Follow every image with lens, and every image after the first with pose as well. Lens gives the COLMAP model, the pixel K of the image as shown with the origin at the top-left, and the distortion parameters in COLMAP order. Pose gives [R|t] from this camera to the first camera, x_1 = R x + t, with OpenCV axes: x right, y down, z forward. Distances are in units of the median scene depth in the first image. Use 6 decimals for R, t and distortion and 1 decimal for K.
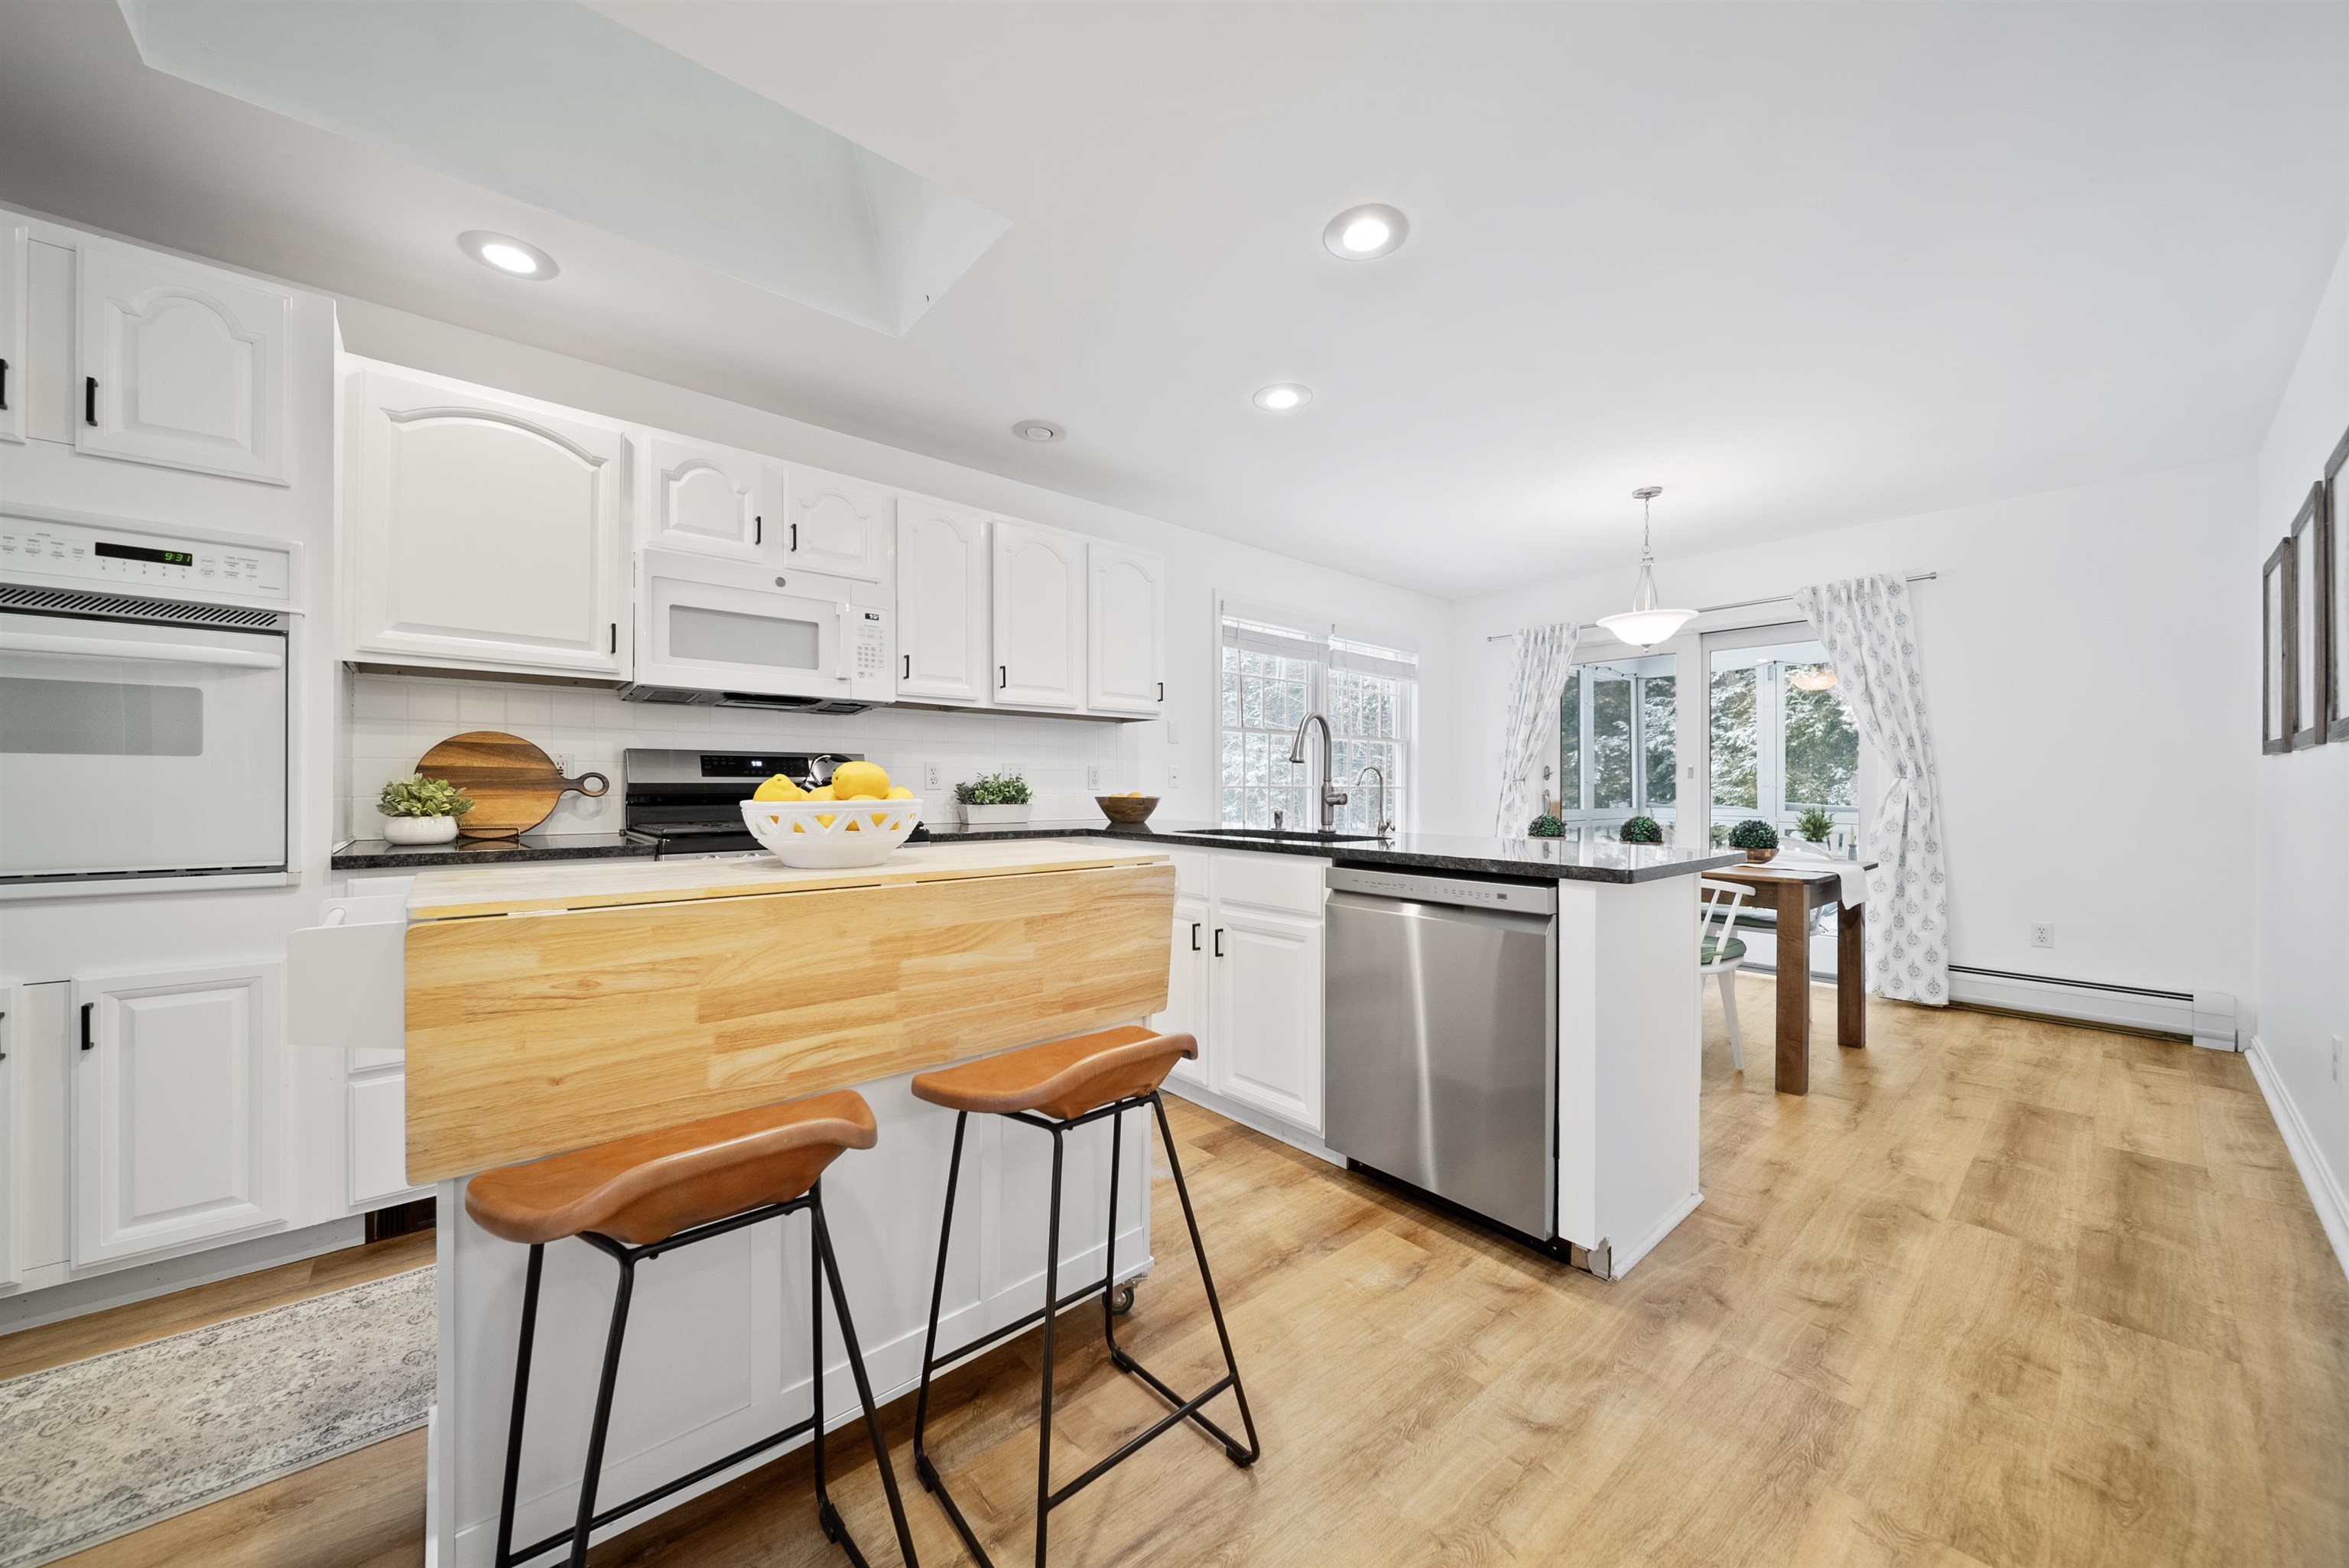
lens RADIAL K [[830.6, 0, 1172.2], [0, 830.6, 789.0], [0, 0, 1]] dist [0.001106, -0.002036]
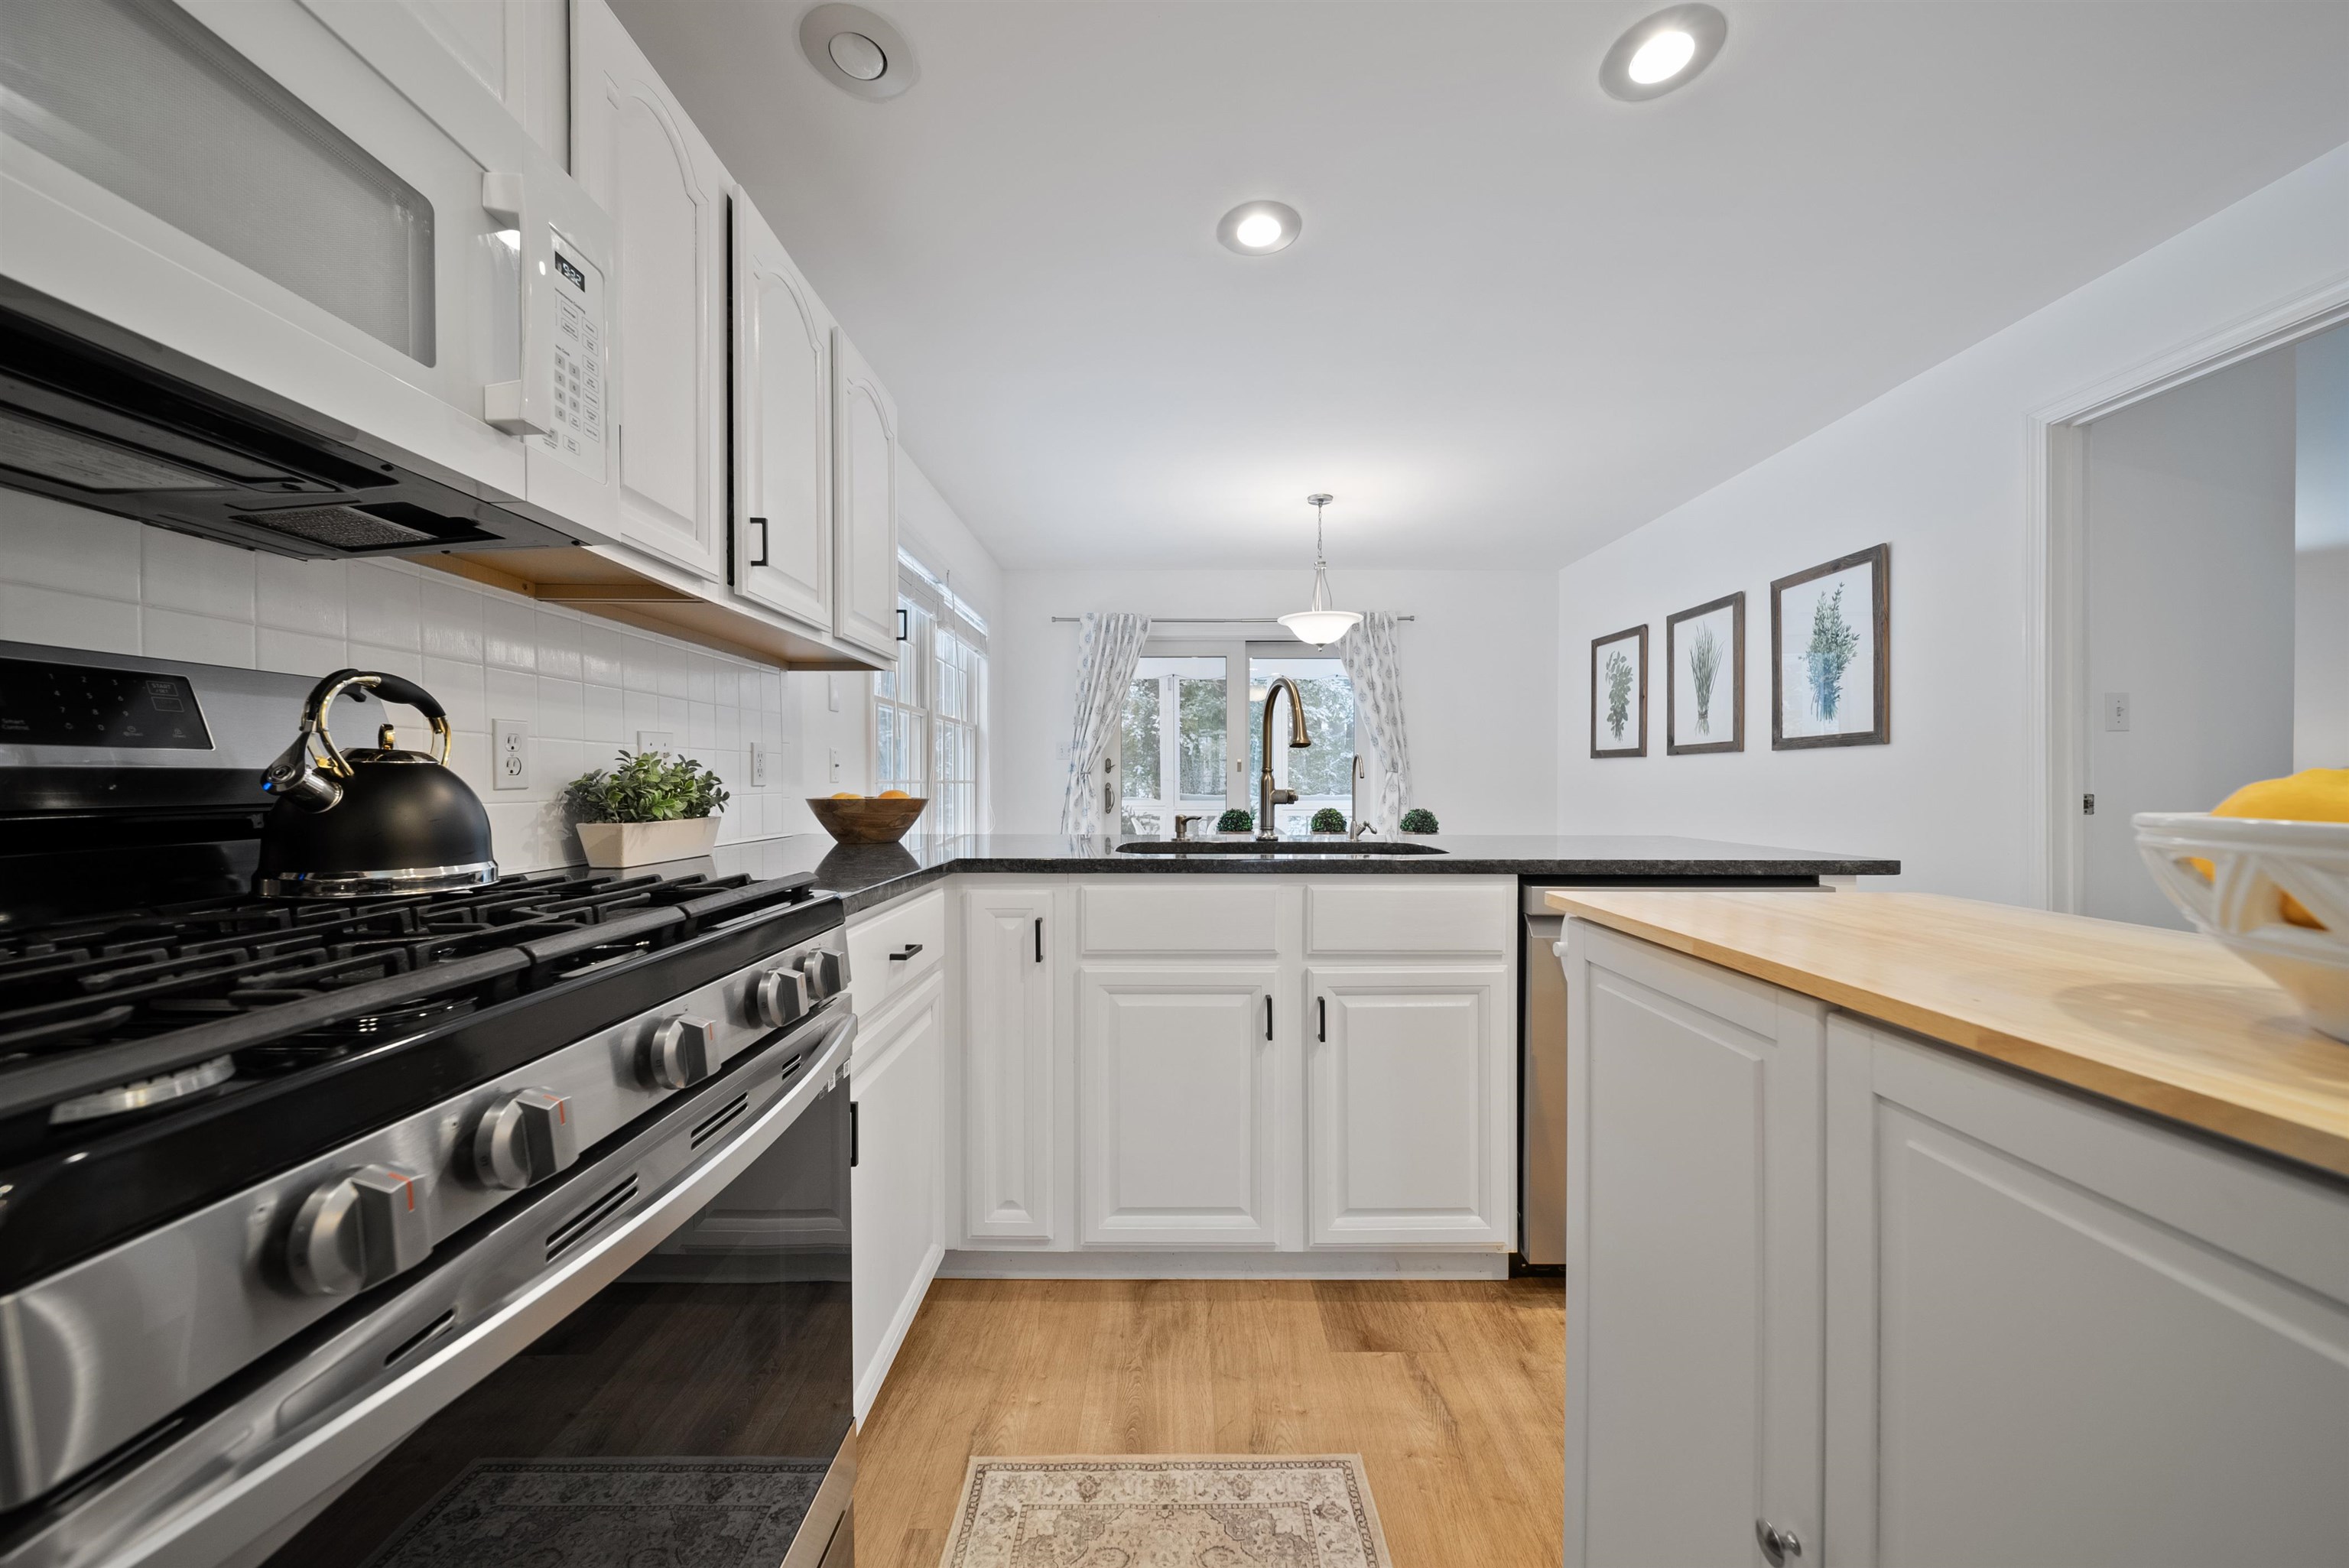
lens RADIAL K [[830.6, 0, 1172.2], [0, 830.6, 789.0], [0, 0, 1]] dist [0.001106, -0.002036]
pose [[0.649956, -0.010159, 0.759904, -0.357136], [0.005137, 0.999947, 0.008974, -0.000986], [-0.759955, -0.001929, 0.649973, 0.466532]]
